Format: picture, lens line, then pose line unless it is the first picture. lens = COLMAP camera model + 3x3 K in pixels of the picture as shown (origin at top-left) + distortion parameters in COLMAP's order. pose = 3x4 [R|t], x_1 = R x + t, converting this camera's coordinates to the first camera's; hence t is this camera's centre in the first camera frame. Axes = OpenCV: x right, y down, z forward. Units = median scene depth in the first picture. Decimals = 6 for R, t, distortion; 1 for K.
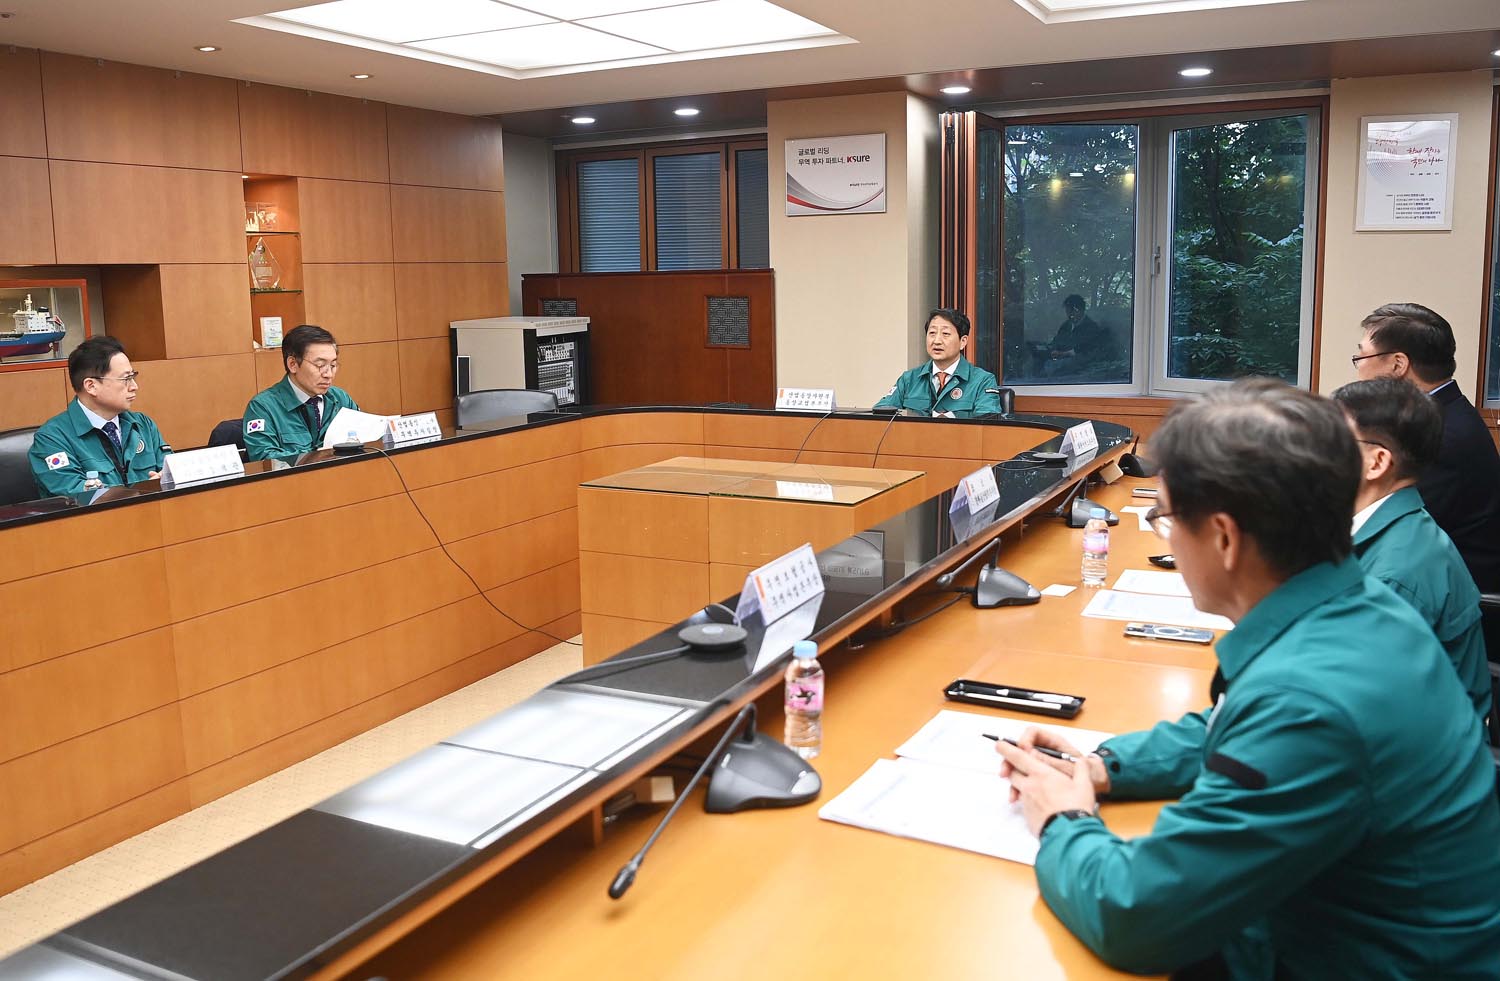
lens RADIAL K [[1285.9, 0, 748.7], [0, 1285.9, 483.3], [0, 0, 1]] dist [0.117783, -0.012026]
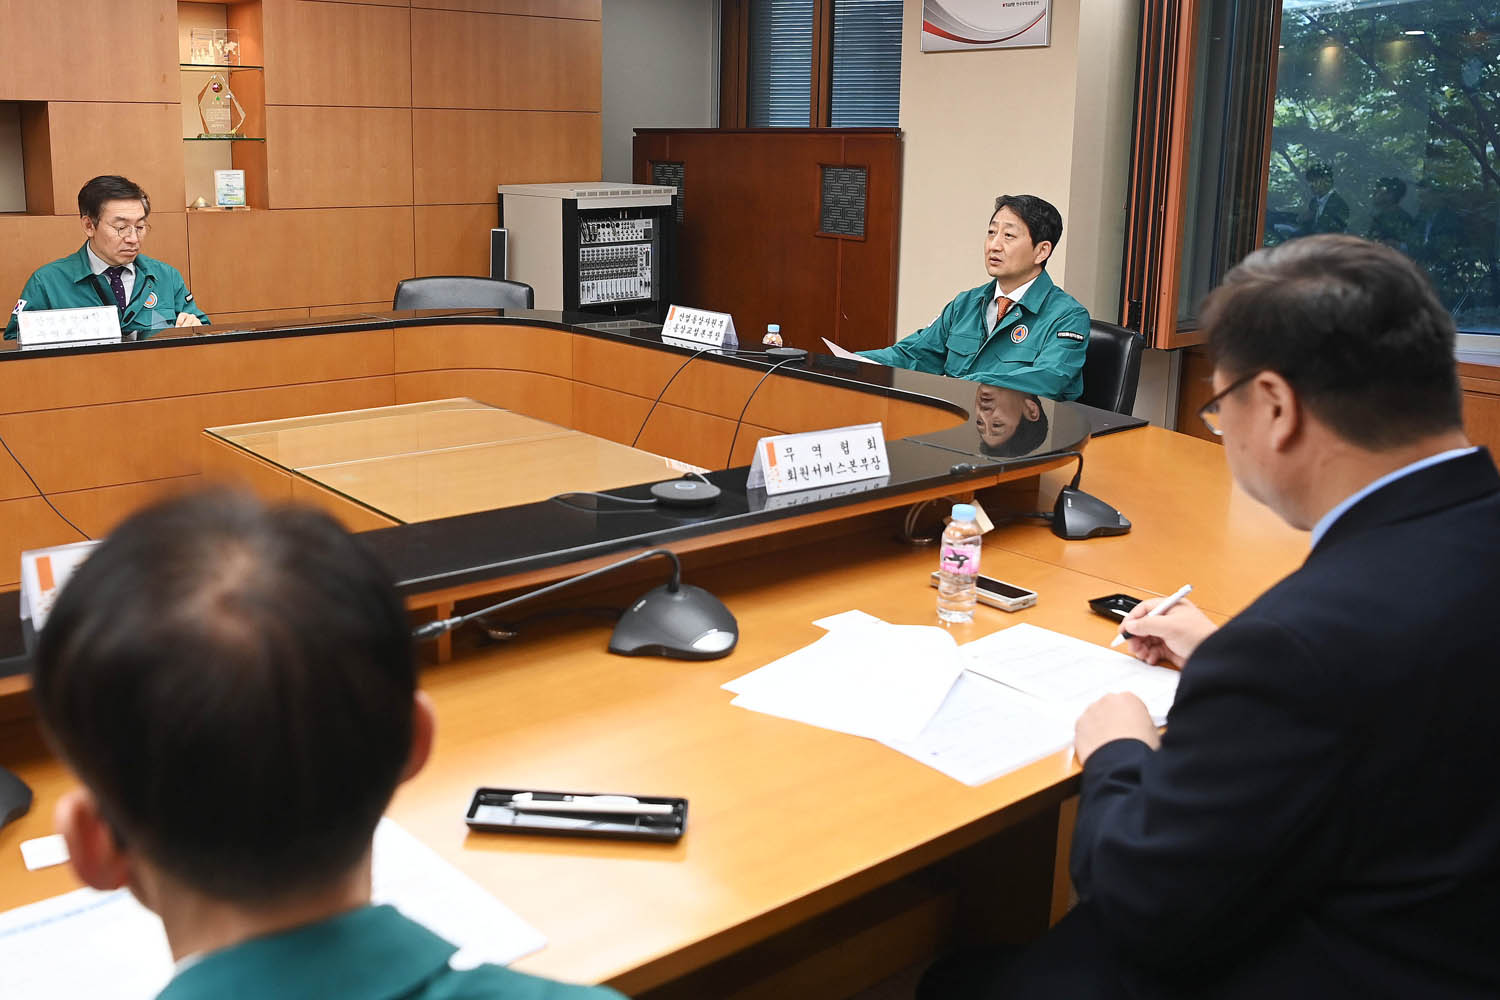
lens RADIAL K [[1355.3, 0, 750.4], [0, 1355.3, 501.1], [0, 0, 1]] dist [-0.053964, 0.051794]
pose [[0.903416, 0.141506, -0.404742, 0.288742], [-0.104120, 0.988117, 0.113063, -0.045316], [0.415932, -0.060001, 0.907414, 0.318945]]
